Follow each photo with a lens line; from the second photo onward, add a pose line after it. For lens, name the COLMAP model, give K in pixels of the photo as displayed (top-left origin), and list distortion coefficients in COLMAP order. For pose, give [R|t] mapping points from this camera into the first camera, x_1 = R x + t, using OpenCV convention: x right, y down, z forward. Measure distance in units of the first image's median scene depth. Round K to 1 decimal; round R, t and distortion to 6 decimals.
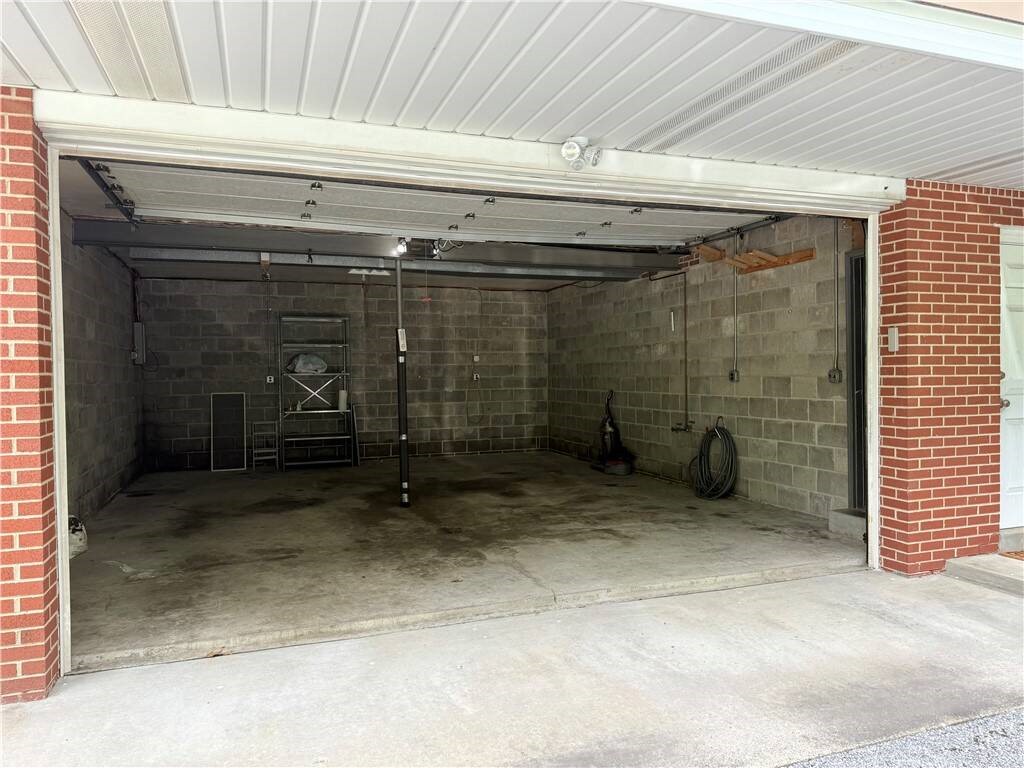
lens RADIAL K [[730.8, 0, 509.0], [0, 730.8, 377.6], [0, 0, 1]] dist [0.050399, -0.075886]
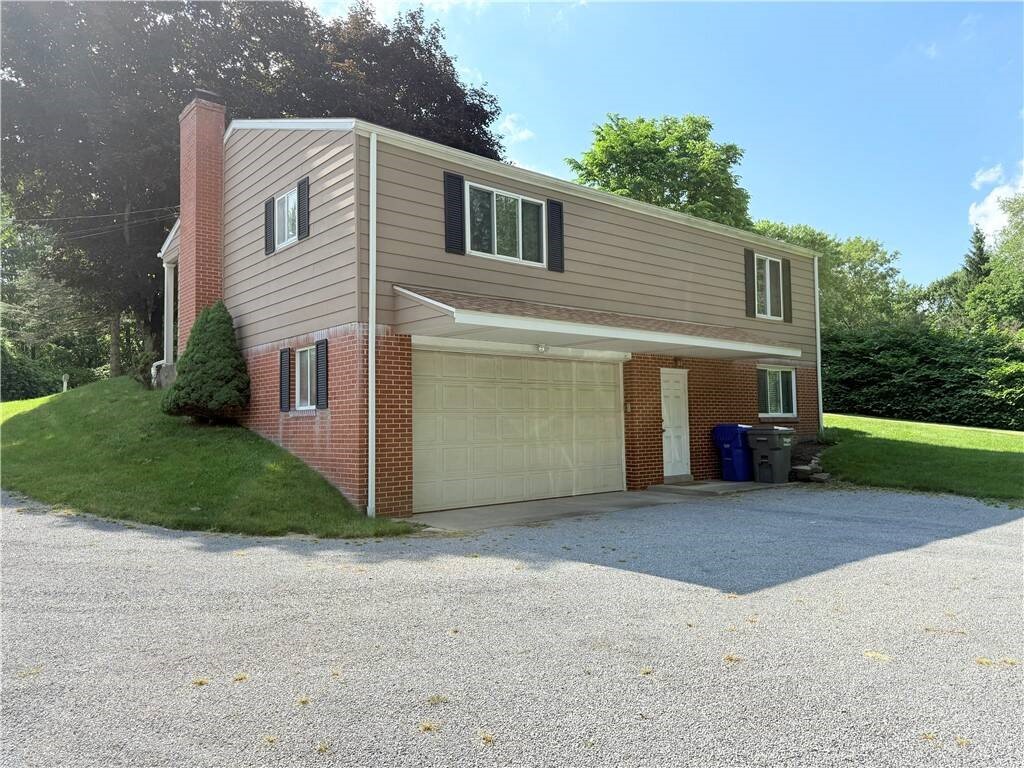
lens RADIAL K [[730.8, 0, 509.0], [0, 730.8, 377.6], [0, 0, 1]] dist [0.050399, -0.075886]
pose [[0.933358, 0.013907, 0.358677, -0.897718], [0.015538, 0.996747, -0.079081, 0.047744], [-0.358610, 0.079384, 0.930106, -1.427954]]
